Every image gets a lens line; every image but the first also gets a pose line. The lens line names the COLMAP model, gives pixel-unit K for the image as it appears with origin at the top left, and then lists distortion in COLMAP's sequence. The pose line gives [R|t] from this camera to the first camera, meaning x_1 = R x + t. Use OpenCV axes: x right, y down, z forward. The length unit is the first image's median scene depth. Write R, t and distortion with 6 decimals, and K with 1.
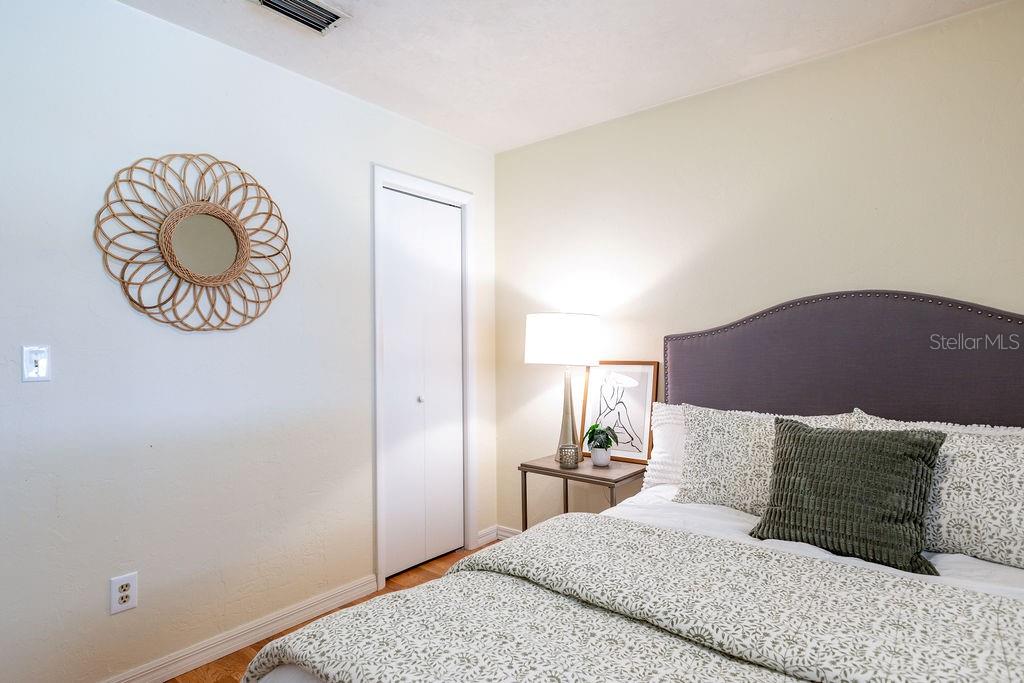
lens RADIAL K [[563.6, 0, 512.3], [0, 563.6, 340.2], [0, 0, 1]] dist [0.007152, 0.000930]
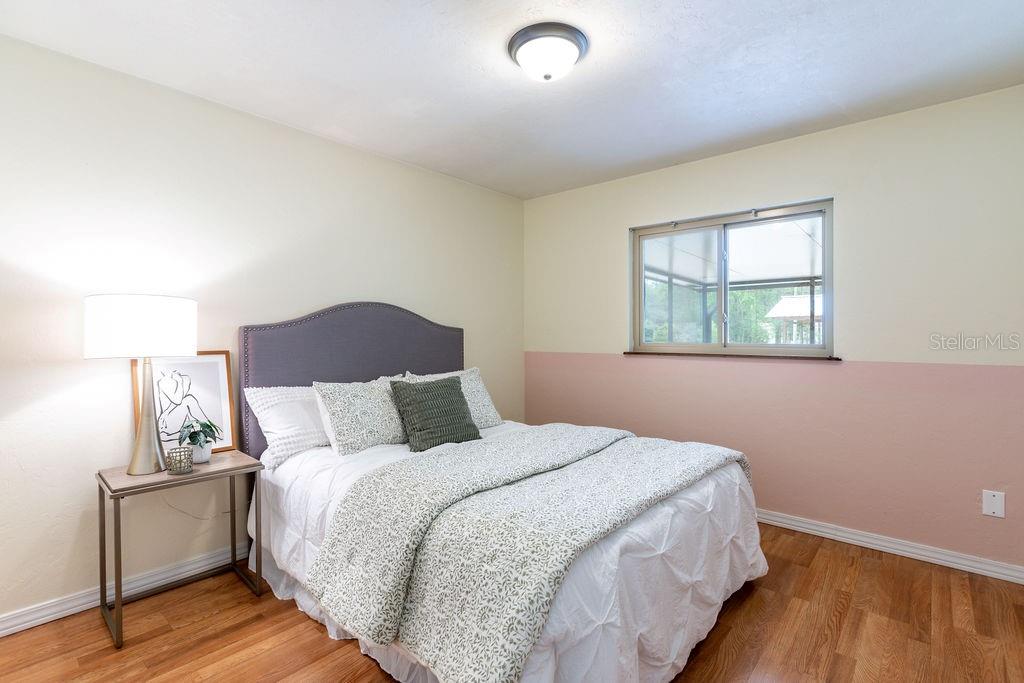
lens RADIAL K [[493.2, 0, 512.4], [0, 493.2, 342.0], [0, 0, 1]] dist [0.000320, -0.001526]
pose [[0.033736, -0.006588, 0.999409, -0.756843], [-0.002387, 0.999975, 0.006672, 0.017064], [-0.999428, -0.002611, 0.033719, 0.527773]]
